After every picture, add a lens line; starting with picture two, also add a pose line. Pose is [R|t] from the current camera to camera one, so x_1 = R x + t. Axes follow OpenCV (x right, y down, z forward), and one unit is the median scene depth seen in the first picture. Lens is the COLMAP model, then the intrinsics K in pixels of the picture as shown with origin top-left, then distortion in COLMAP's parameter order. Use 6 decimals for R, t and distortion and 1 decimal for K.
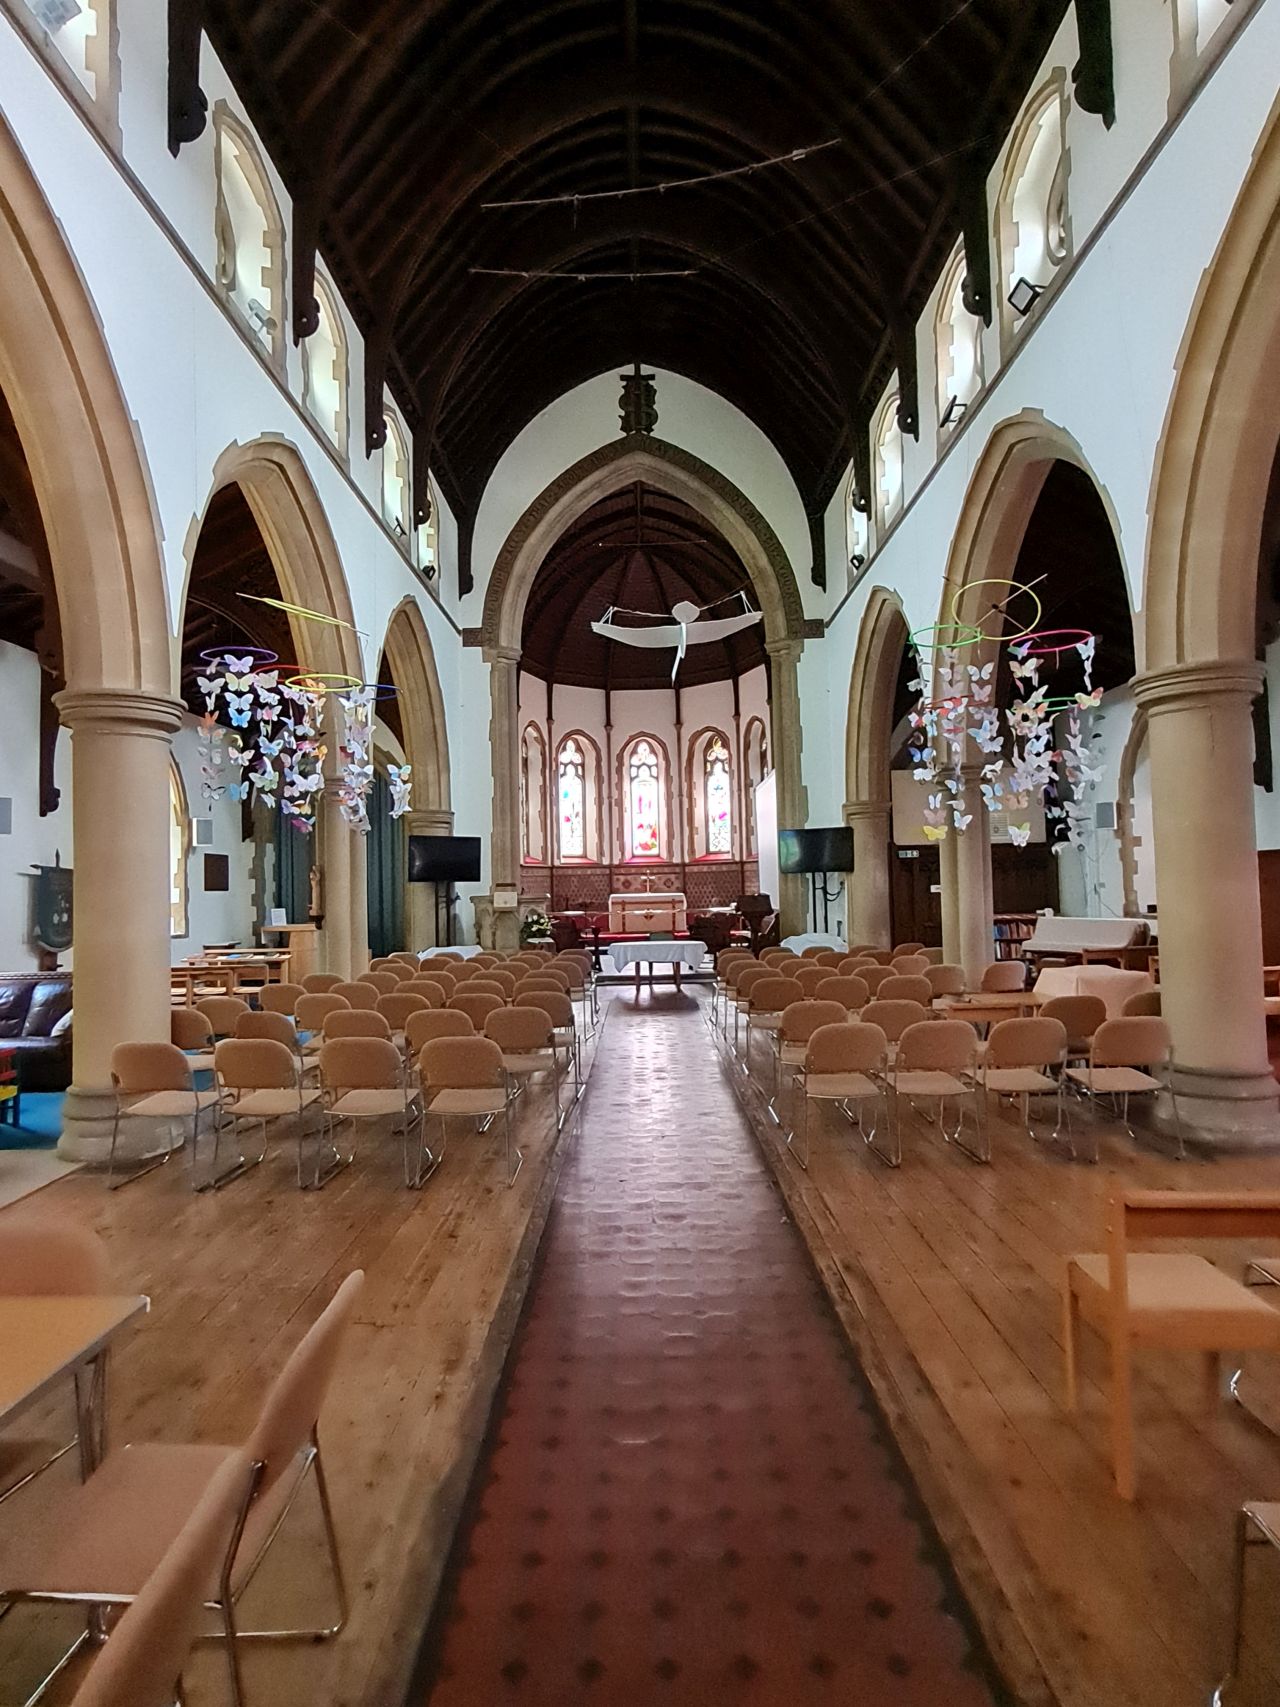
lens RADIAL K [[978.5, 0, 637.1], [0, 978.5, 852.0], [0, 0, 1]] dist [-0.000981, 0.000609]
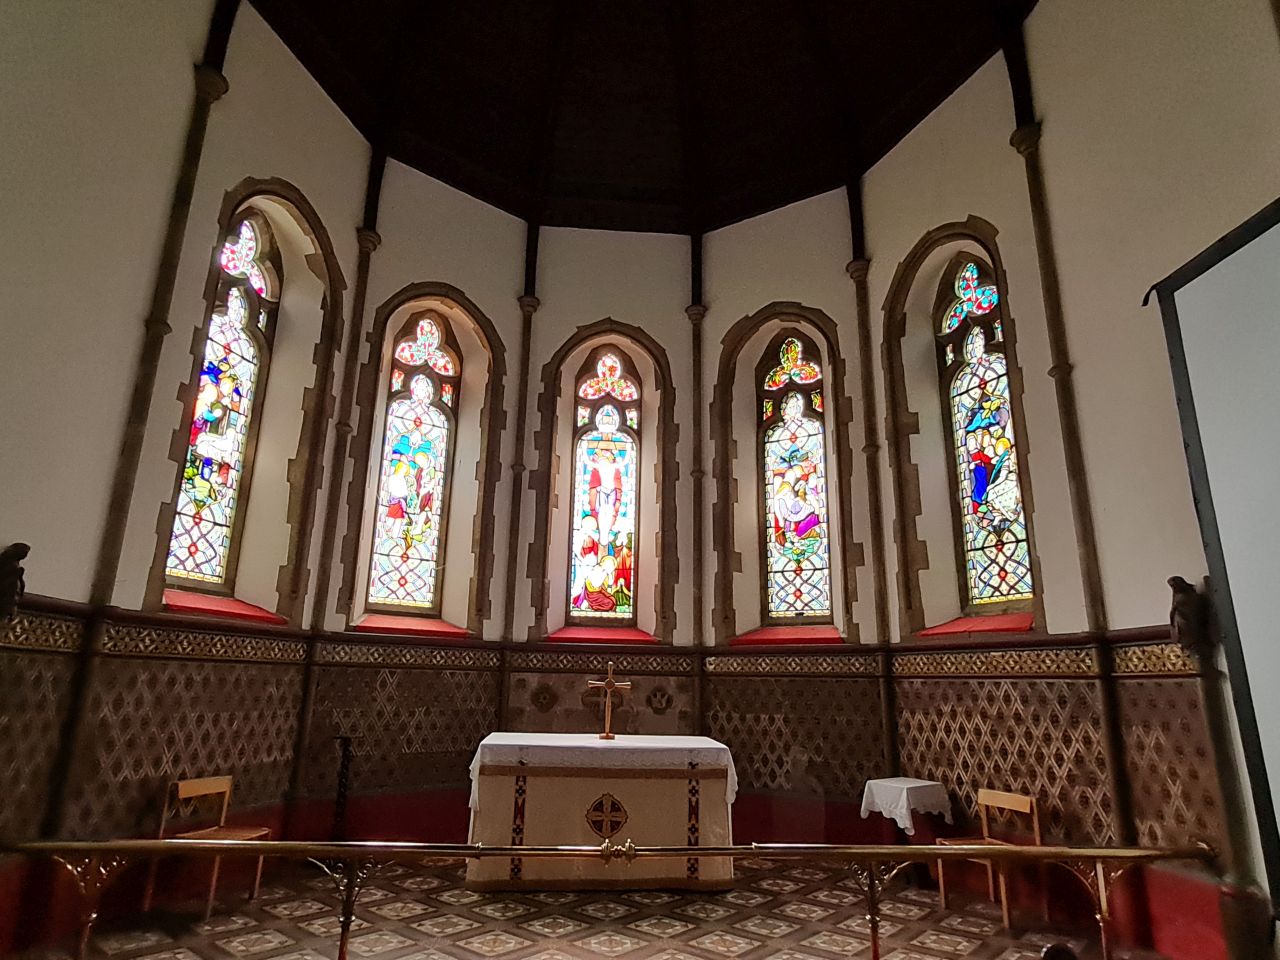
lens RADIAL K [[733.7, 0, 635.2], [0, 733.7, 484.9], [0, 0, 1]] dist [-0.000981, 0.000609]
pose [[0.995530, 0.065042, 0.068479, -0.000848], [-0.047523, 0.971571, -0.231931, 0.017468], [-0.081617, 0.227640, 0.970319, 0.715716]]
